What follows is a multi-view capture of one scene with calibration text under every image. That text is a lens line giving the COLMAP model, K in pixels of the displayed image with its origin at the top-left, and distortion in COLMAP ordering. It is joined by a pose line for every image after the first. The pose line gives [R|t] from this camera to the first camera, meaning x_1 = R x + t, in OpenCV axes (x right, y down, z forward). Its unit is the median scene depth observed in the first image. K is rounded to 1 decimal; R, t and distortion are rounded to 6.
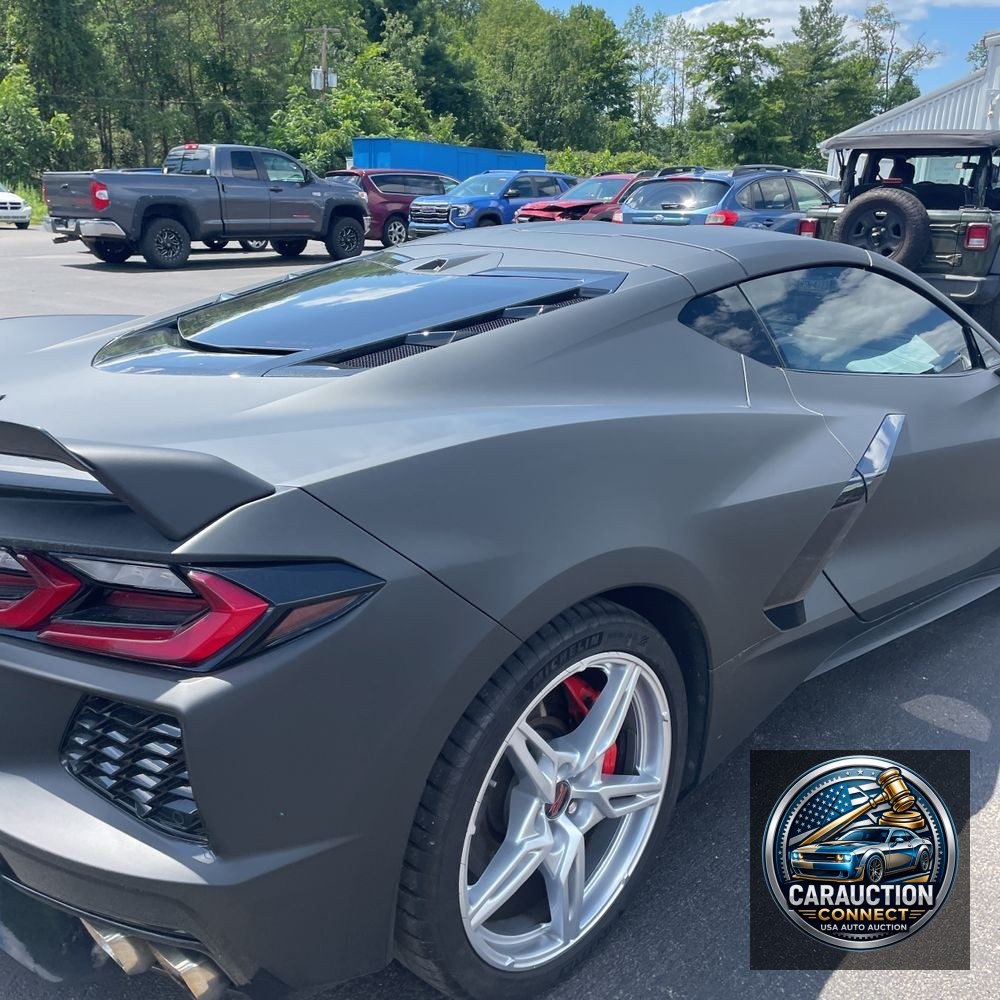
lens RADIAL K [[1021.1, 0, 503.0], [0, 1021.1, 498.8], [0, 0, 1]] dist [-0.002174, 0.000000]
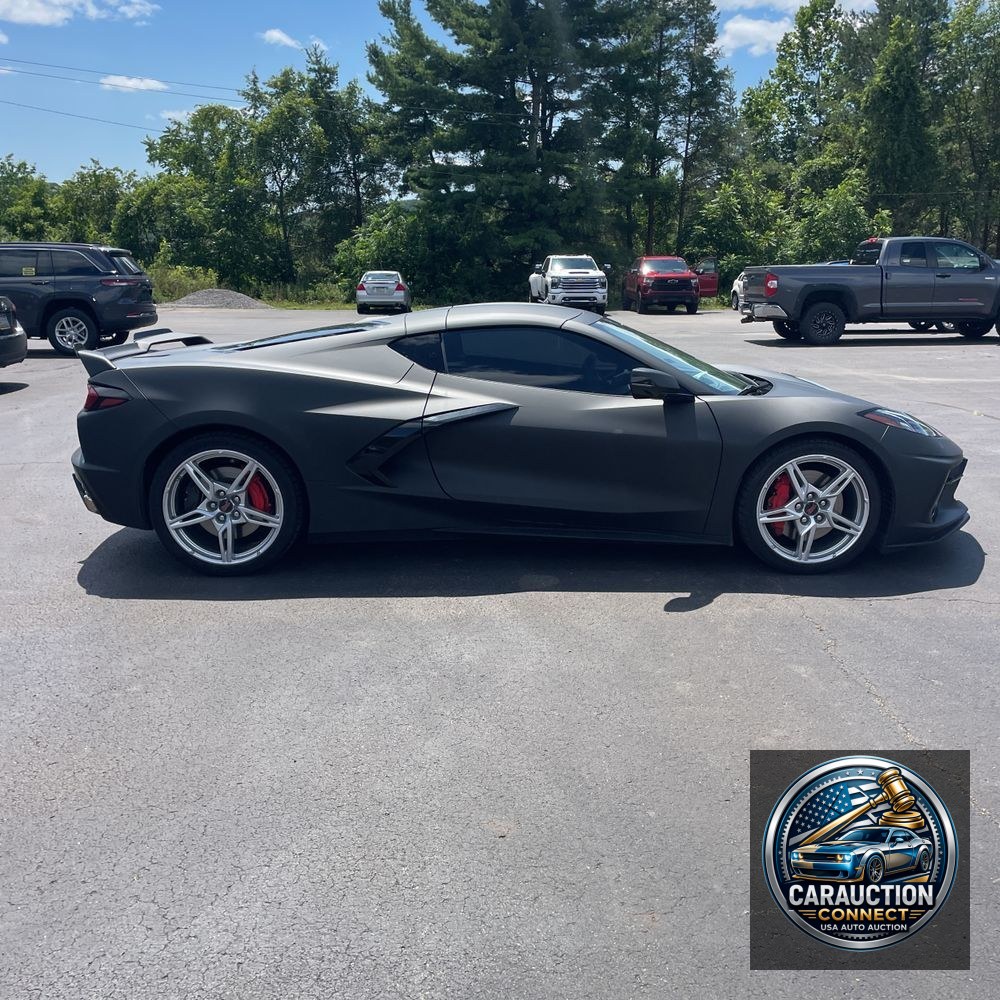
lens RADIAL K [[1021.1, 0, 498.2], [0, 1021.1, 468.9], [0, 0, 1]] dist [-0.002174, 0.000000]
pose [[0.691003, 0.107886, -0.714755, 0.216684], [-0.183835, 0.982517, -0.029423, 0.011763], [0.699084, 0.151728, 0.698756, -0.036943]]
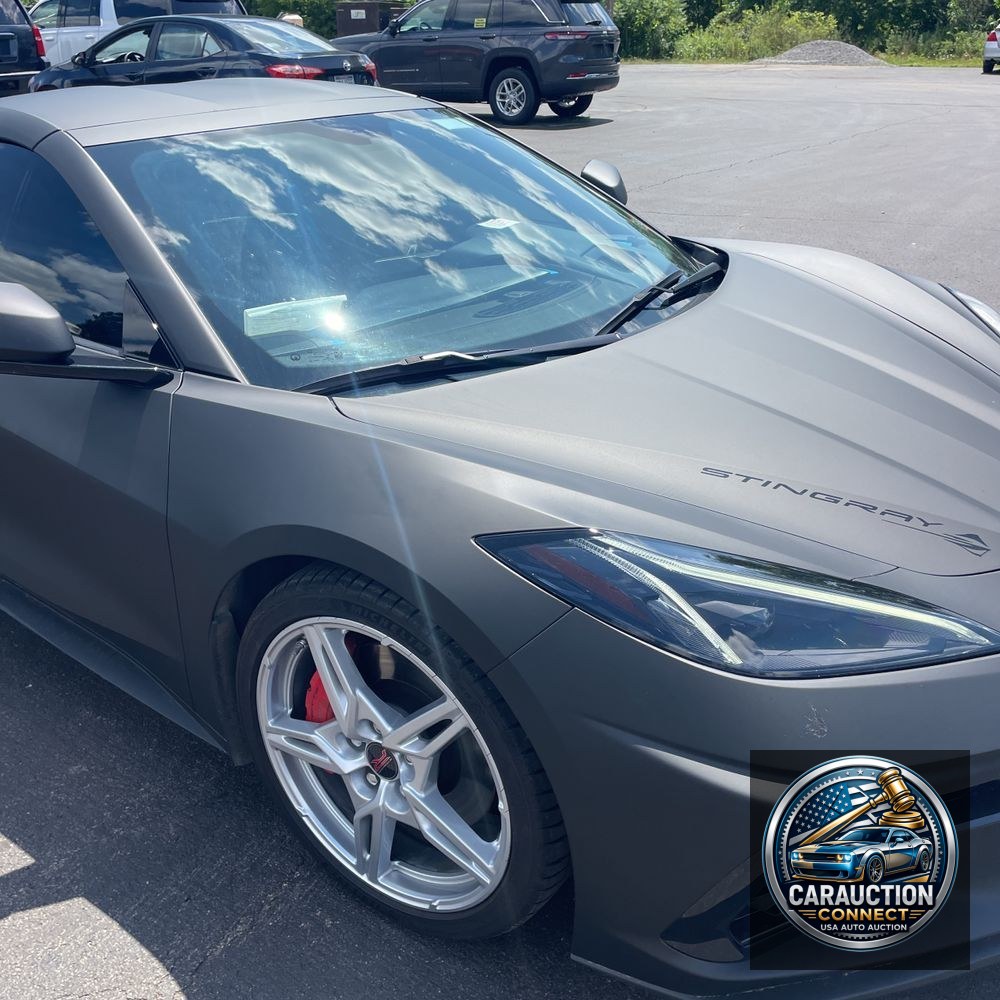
lens RADIAL K [[1021.1, 0, 498.7], [0, 1021.1, 509.3], [0, 0, 1]] dist [-0.002174, 0.000000]
pose [[0.129257, 0.394781, -0.909638, 0.164700], [-0.257261, 0.899274, 0.353727, -0.047762], [0.957658, 0.188292, 0.217800, 0.168115]]
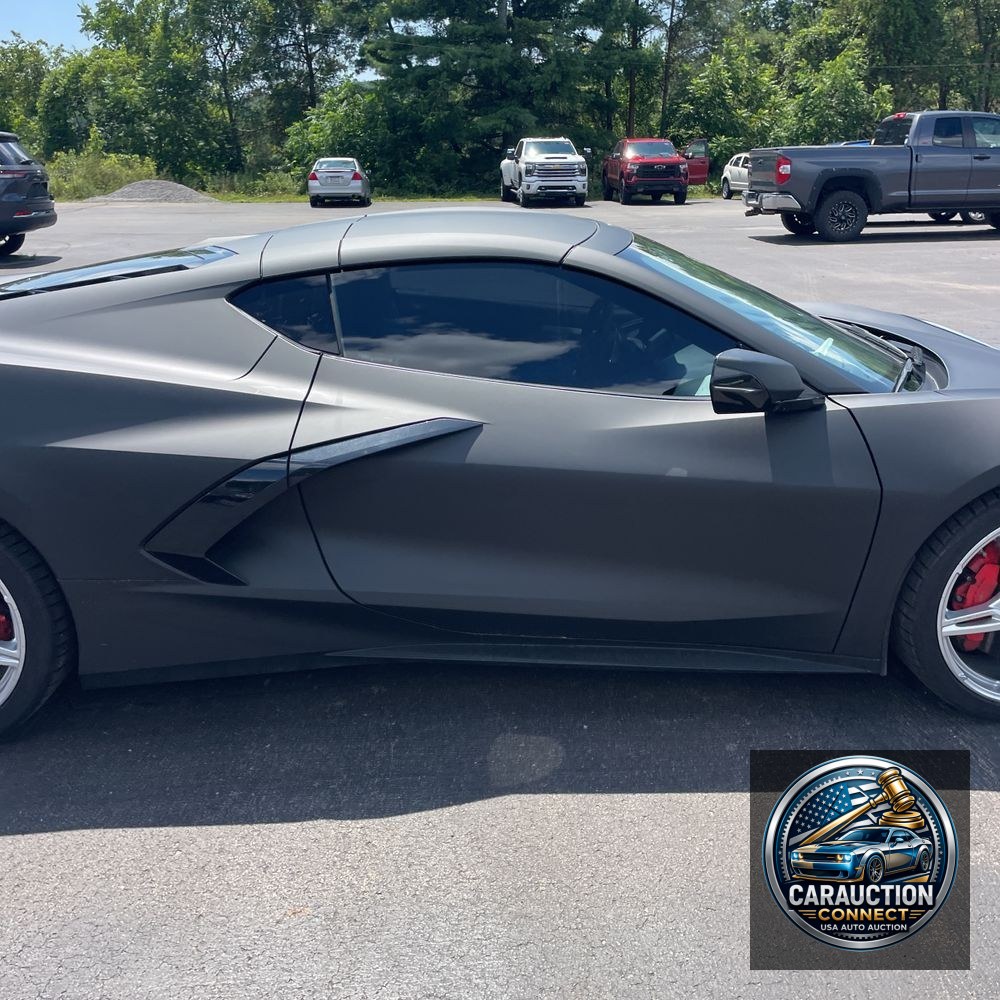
lens RADIAL K [[1021.1, 0, 502.6], [0, 1021.1, 506.7], [0, 0, 1]] dist [-0.002174, 0.000000]
pose [[0.713409, 0.193000, -0.673646, 0.134134], [-0.169556, 0.980301, 0.101294, -0.013044], [0.679925, 0.041957, 0.732080, 0.043184]]
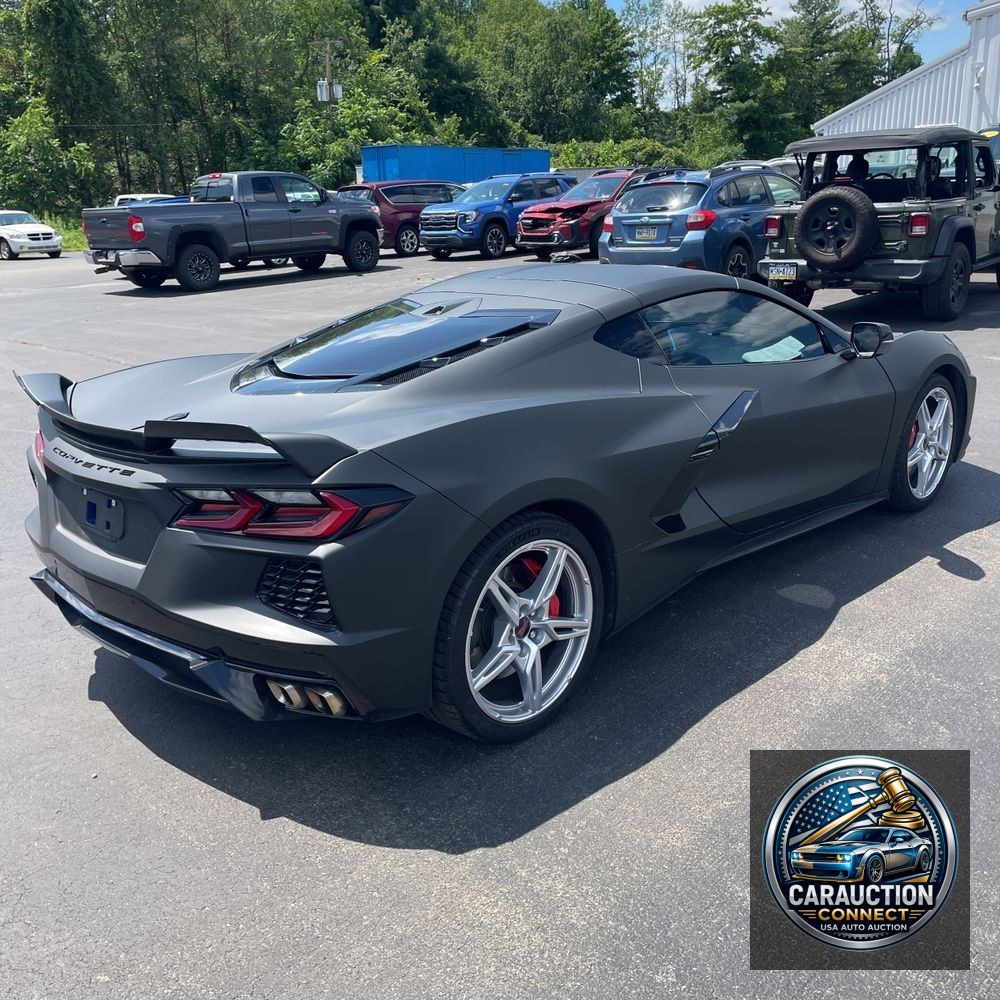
lens RADIAL K [[1021.1, 0, 495.5], [0, 1021.1, 499.3], [0, 0, 1]] dist [-0.002174, 0.000000]
pose [[0.997802, -0.056872, -0.033996, 0.006775], [0.057124, 0.998346, 0.006484, 0.005497], [0.033571, -0.008412, 0.999401, -0.062155]]
